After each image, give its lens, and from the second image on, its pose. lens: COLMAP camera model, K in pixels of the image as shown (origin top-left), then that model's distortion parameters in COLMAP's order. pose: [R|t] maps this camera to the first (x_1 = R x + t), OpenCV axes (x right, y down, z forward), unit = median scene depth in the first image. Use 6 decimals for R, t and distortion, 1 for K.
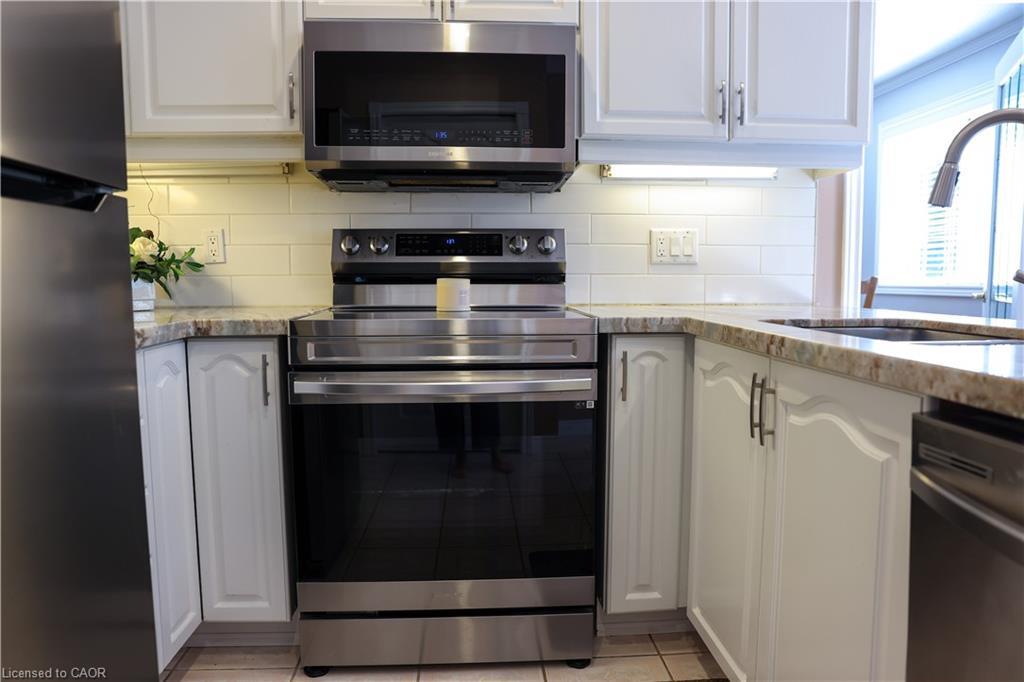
lens RADIAL K [[694.6, 0, 511.7], [0, 694.6, 342.6], [0, 0, 1]] dist [-0.070624, 0.011274]
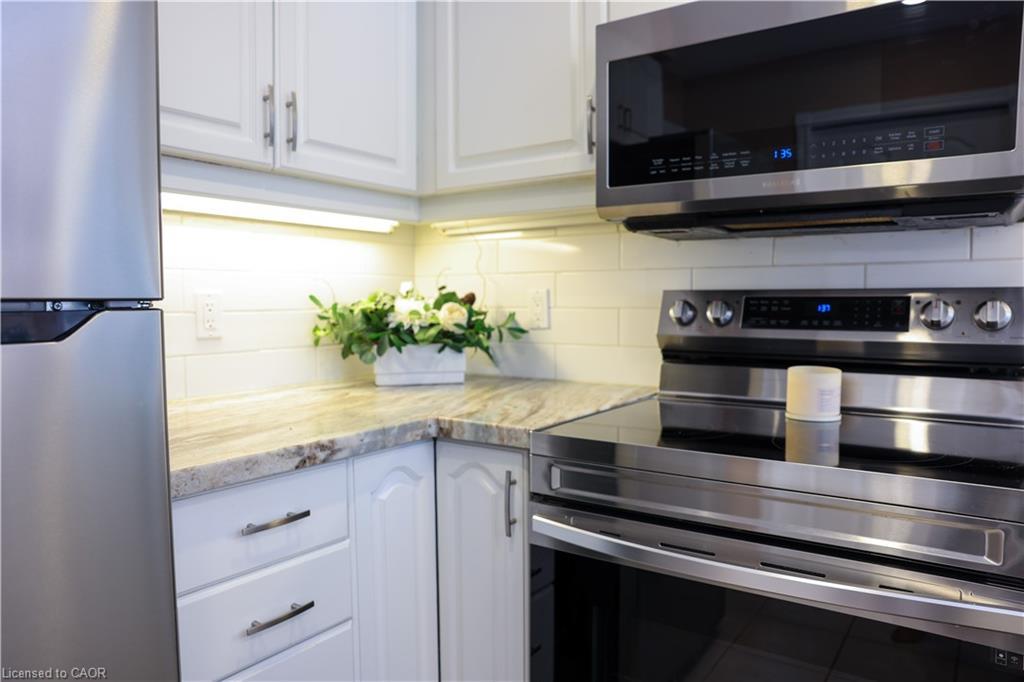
lens RADIAL K [[694.6, 0, 514.0], [0, 694.6, 341.2], [0, 0, 1]] dist [-0.070624, 0.011274]
pose [[0.784610, 0.036336, -0.618924, 0.091017], [-0.058656, 0.998154, -0.015757, -0.090650], [0.617209, 0.048667, 0.785293, 0.314623]]
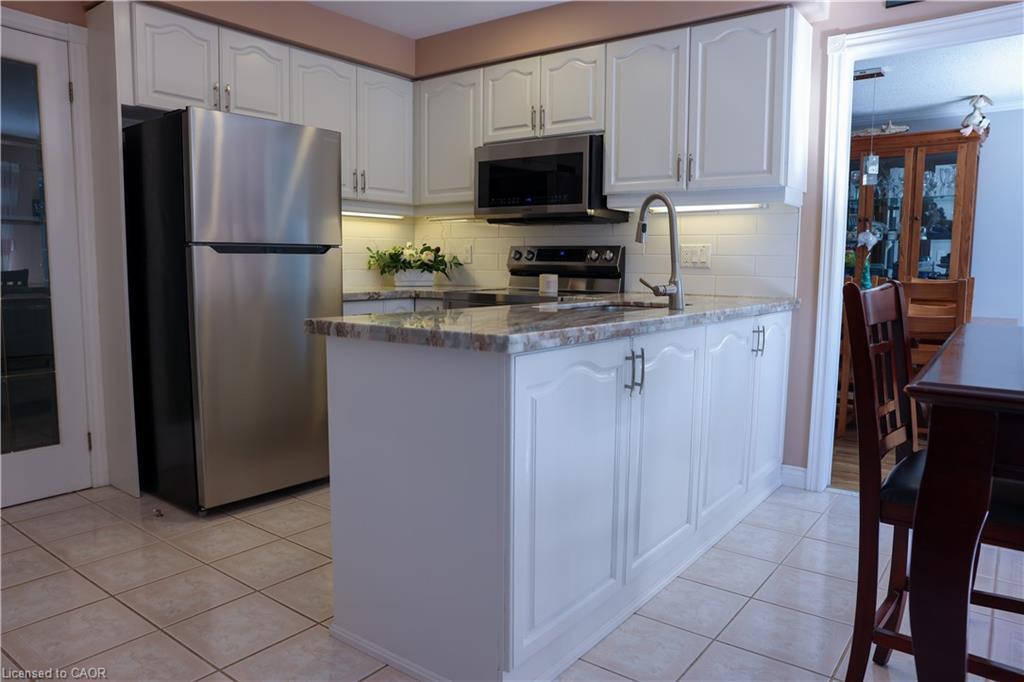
lens RADIAL K [[694.6, 0, 507.2], [0, 694.6, 335.1], [0, 0, 1]] dist [-0.070624, 0.011274]
pose [[0.750554, 0.079717, -0.655983, 1.026726], [-0.074877, 0.996563, 0.035434, 0.009423], [0.656553, 0.022523, 0.753943, -0.432725]]
